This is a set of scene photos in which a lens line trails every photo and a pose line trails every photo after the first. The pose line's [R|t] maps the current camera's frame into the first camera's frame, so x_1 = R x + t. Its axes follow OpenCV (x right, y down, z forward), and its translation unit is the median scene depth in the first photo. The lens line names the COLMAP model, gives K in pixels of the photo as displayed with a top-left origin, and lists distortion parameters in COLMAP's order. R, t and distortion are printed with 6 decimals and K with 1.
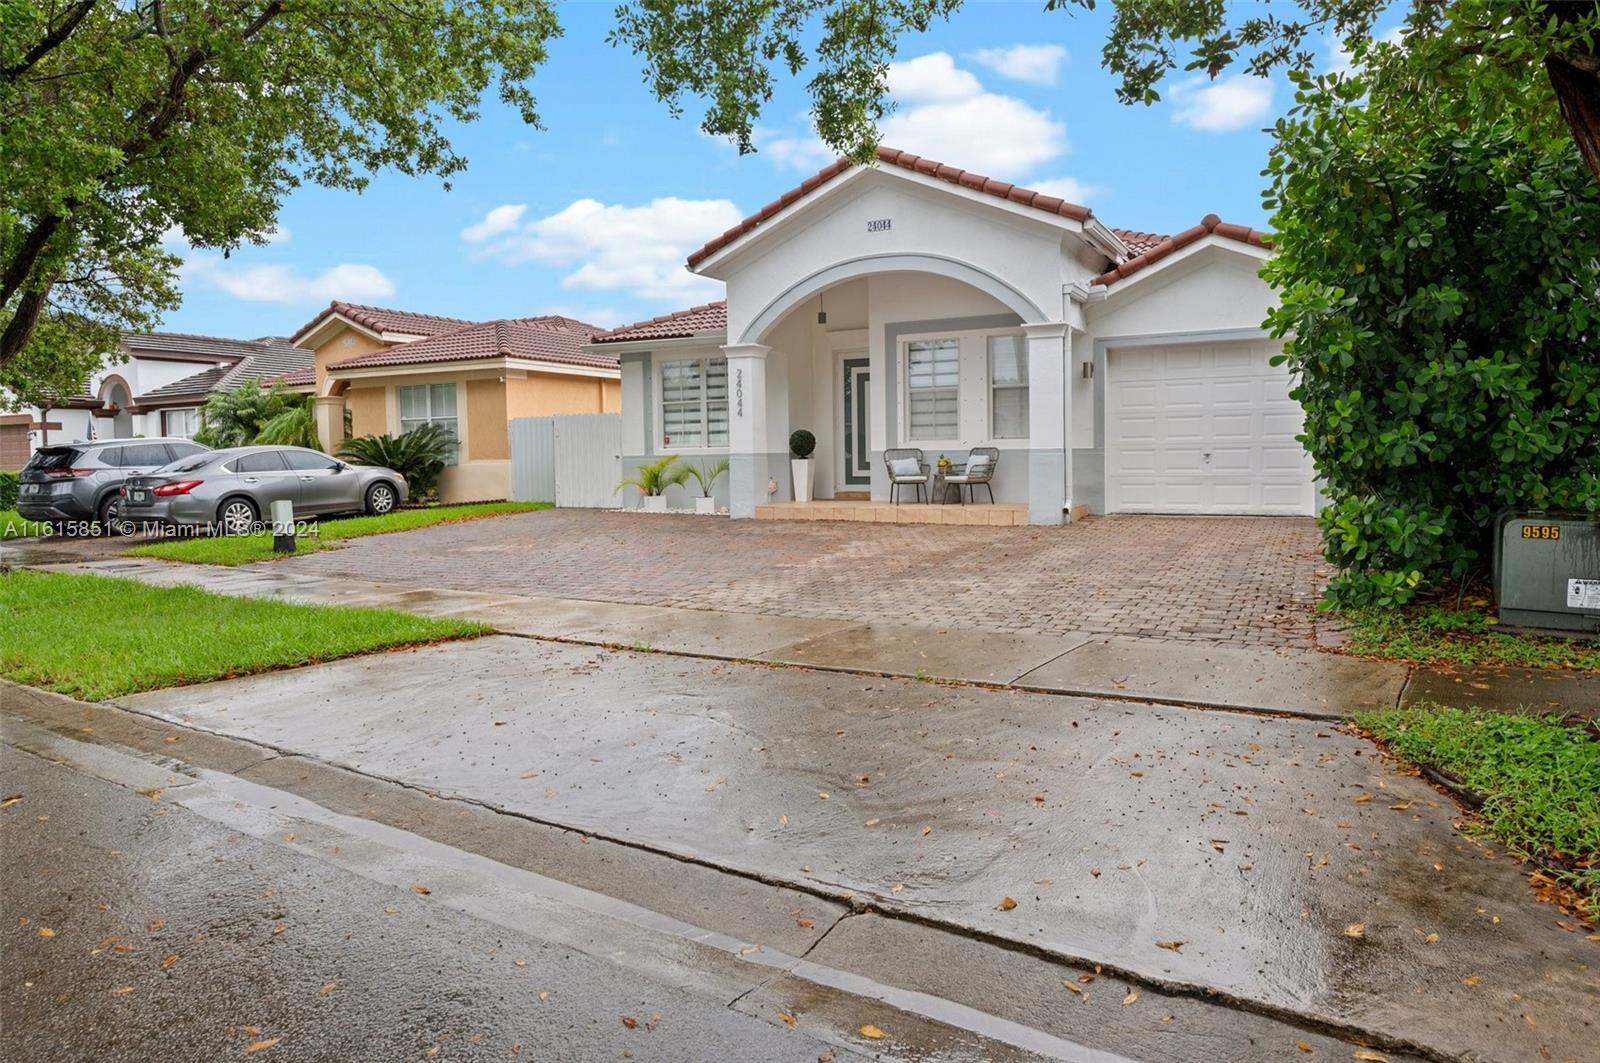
lens RADIAL K [[1018.1, 0, 800.1], [0, 1018.1, 508.3], [0, 0, 1]] dist [-0.000198, 0.000158]
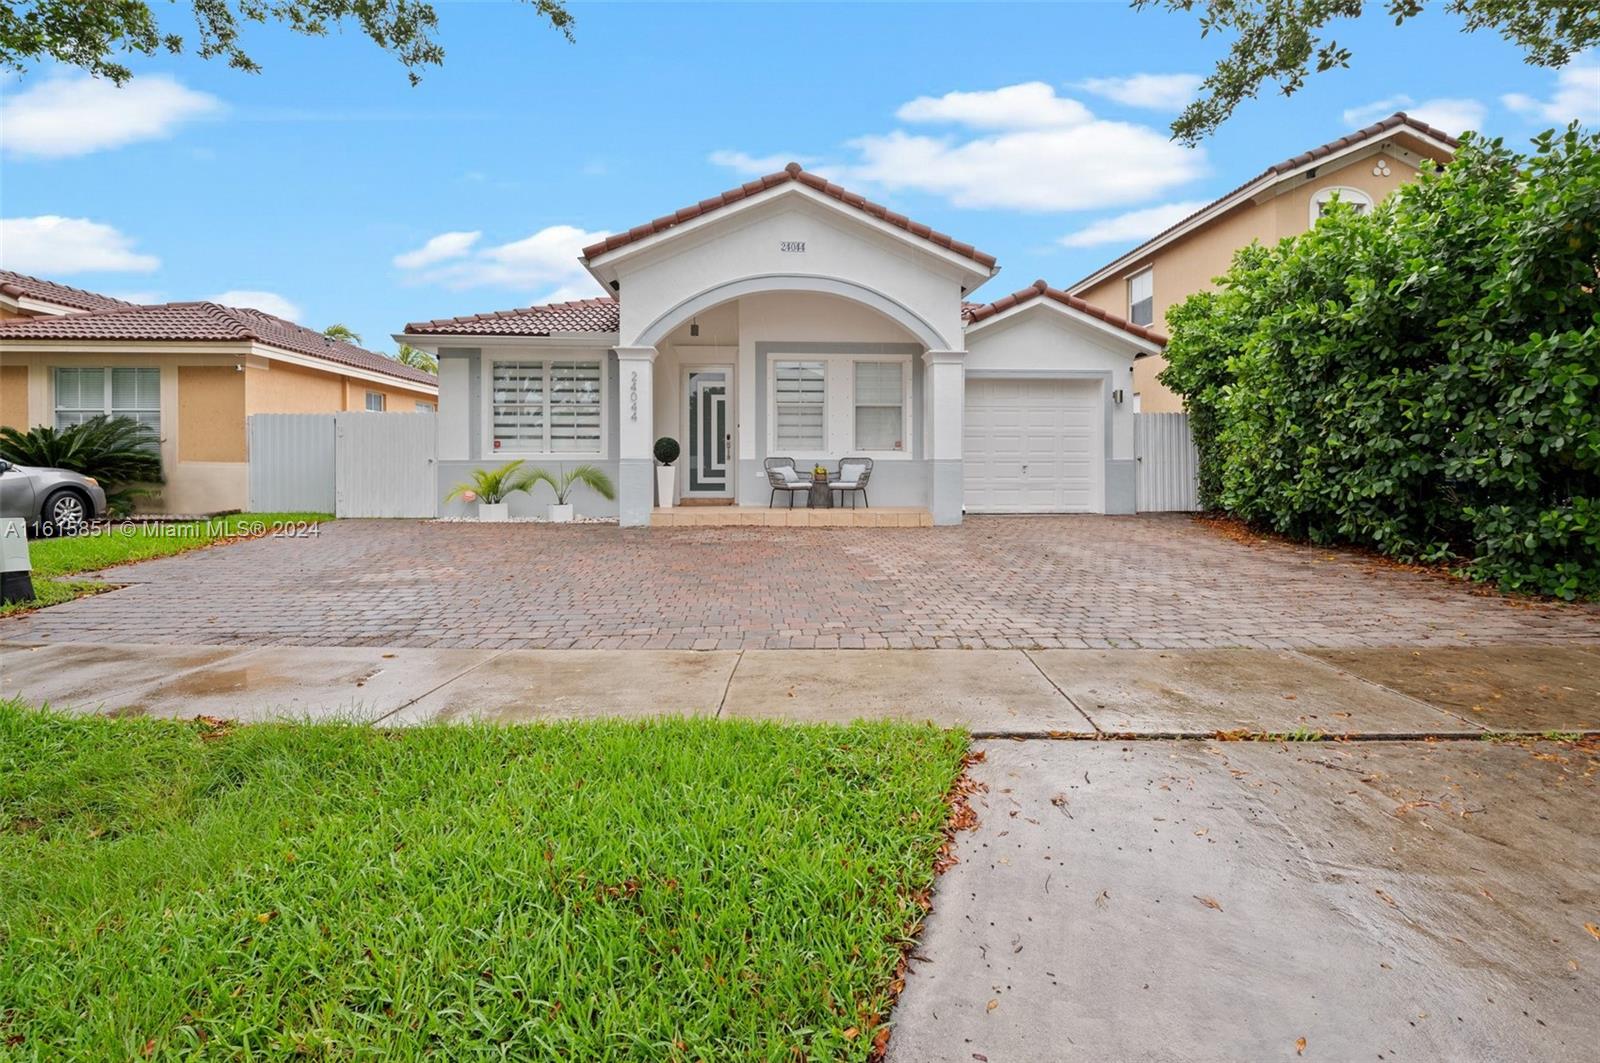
lens RADIAL K [[739.2, 0, 795.9], [0, 739.2, 468.0], [0, 0, 1]] dist [0.000293, -0.005109]
pose [[0.851380, 0.013684, 0.524370, -0.268504], [0.015019, 0.998614, -0.050445, -0.006869], [-0.524334, 0.050824, 0.849995, 0.295936]]
